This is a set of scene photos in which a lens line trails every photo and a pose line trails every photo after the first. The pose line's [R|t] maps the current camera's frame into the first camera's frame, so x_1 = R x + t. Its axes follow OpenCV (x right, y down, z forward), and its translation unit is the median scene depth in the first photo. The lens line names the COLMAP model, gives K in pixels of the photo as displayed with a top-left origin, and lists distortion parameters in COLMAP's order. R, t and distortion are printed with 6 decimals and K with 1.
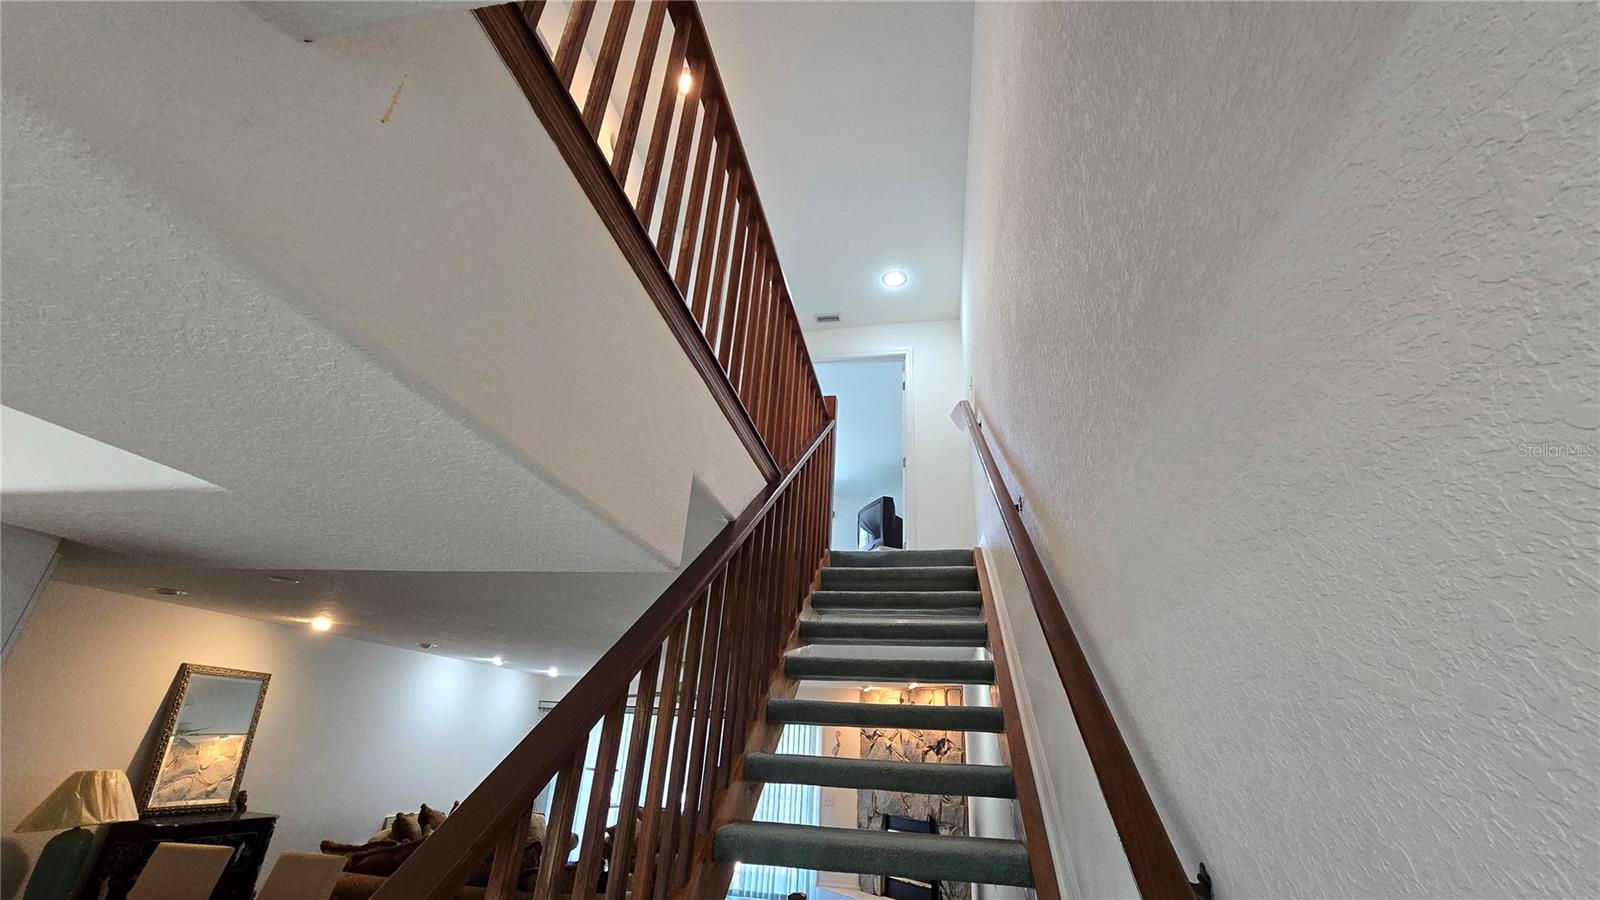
lens RADIAL K [[656.9, 0, 809.2], [0, 656.9, 449.0], [0, 0, 1]] dist [0.007099, 0.000532]
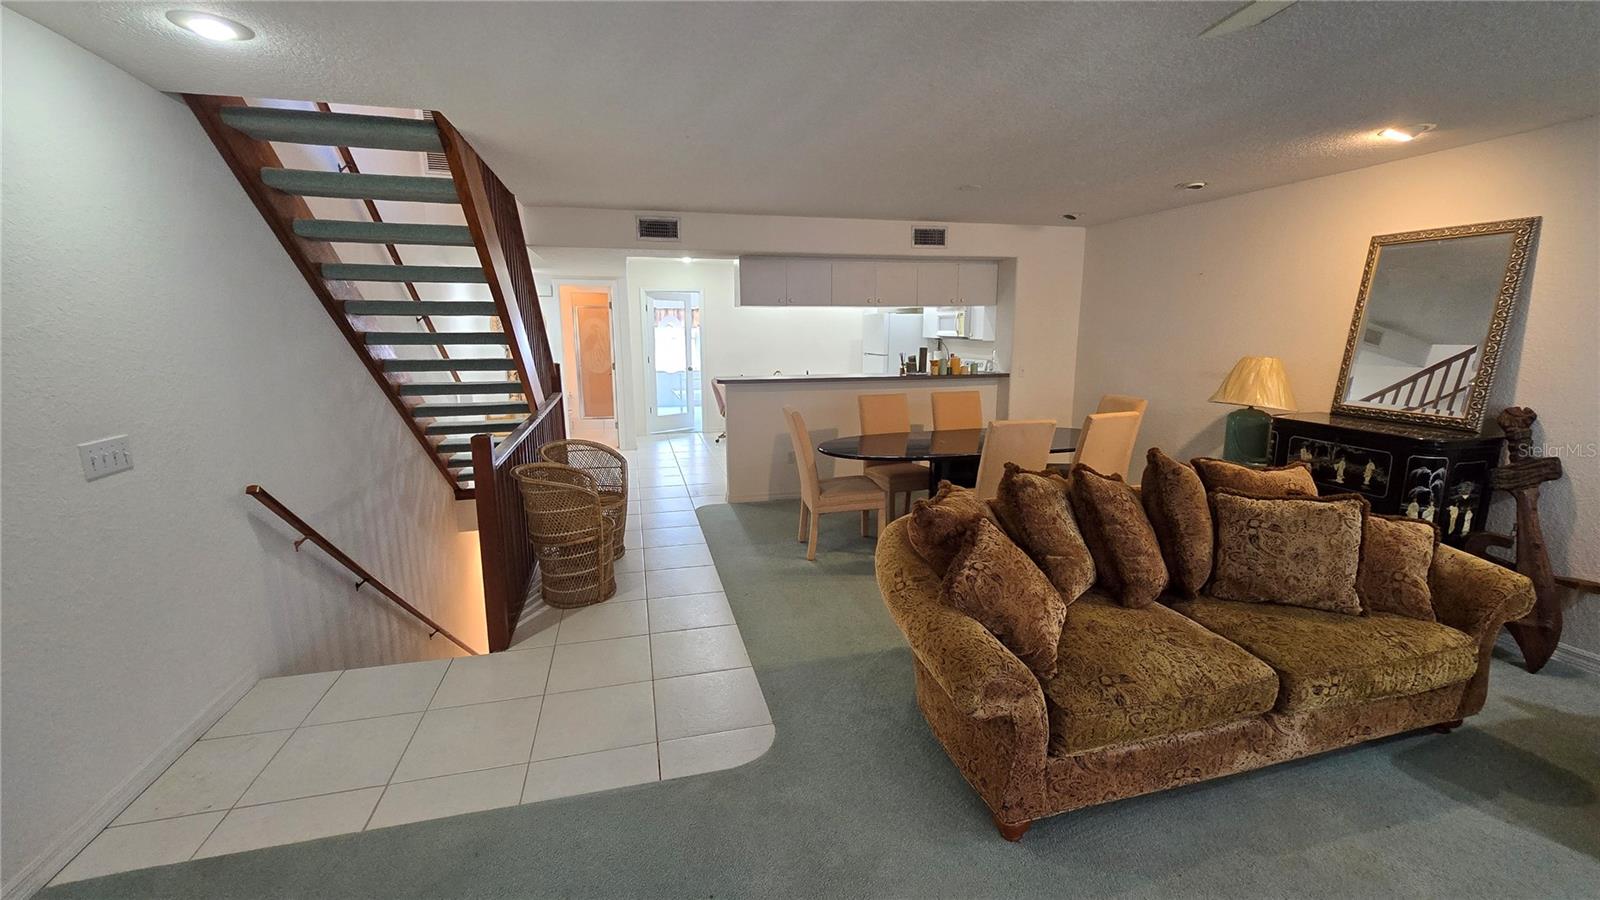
lens RADIAL K [[656.9, 0, 809.2], [0, 656.9, 449.0], [0, 0, 1]] dist [0.007099, 0.000532]
pose [[-0.910595, 0.024142, -0.412593, -0.020796], [0.125599, 0.967243, -0.220602, 0.427147], [0.393752, -0.252700, -0.883800, 0.896773]]
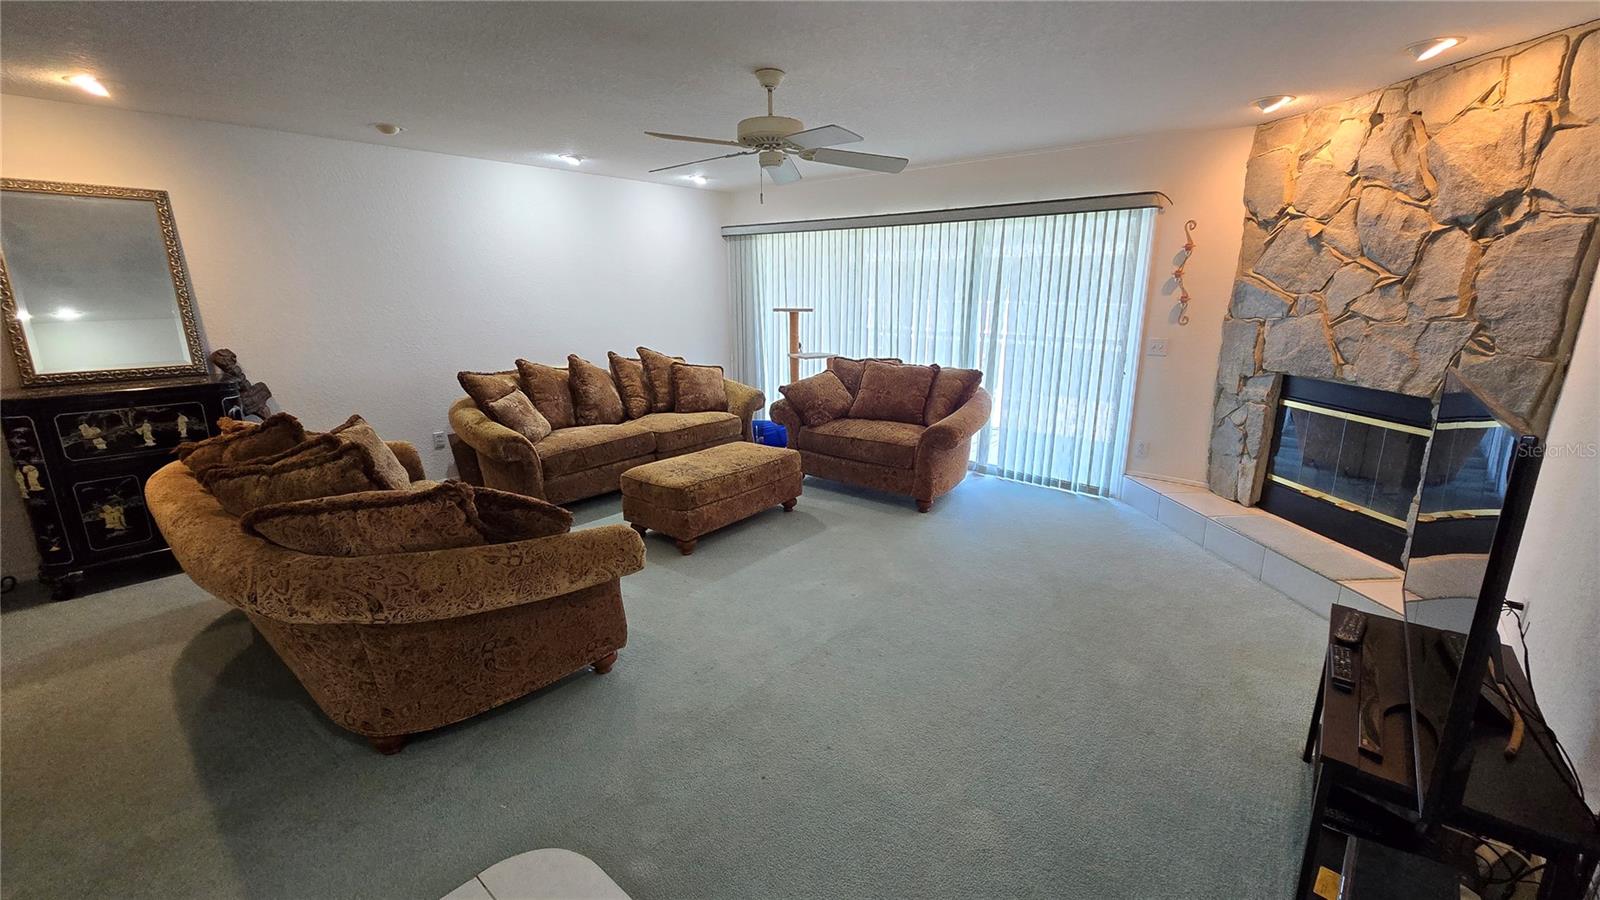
lens RADIAL K [[656.9, 0, 809.2], [0, 656.9, 449.0], [0, 0, 1]] dist [0.007099, 0.000532]
pose [[0.856788, 0.070417, -0.510838, 0.070890], [0.255871, 0.802025, 0.539709, 0.257836], [0.447710, -0.593125, 0.669148, 0.502831]]
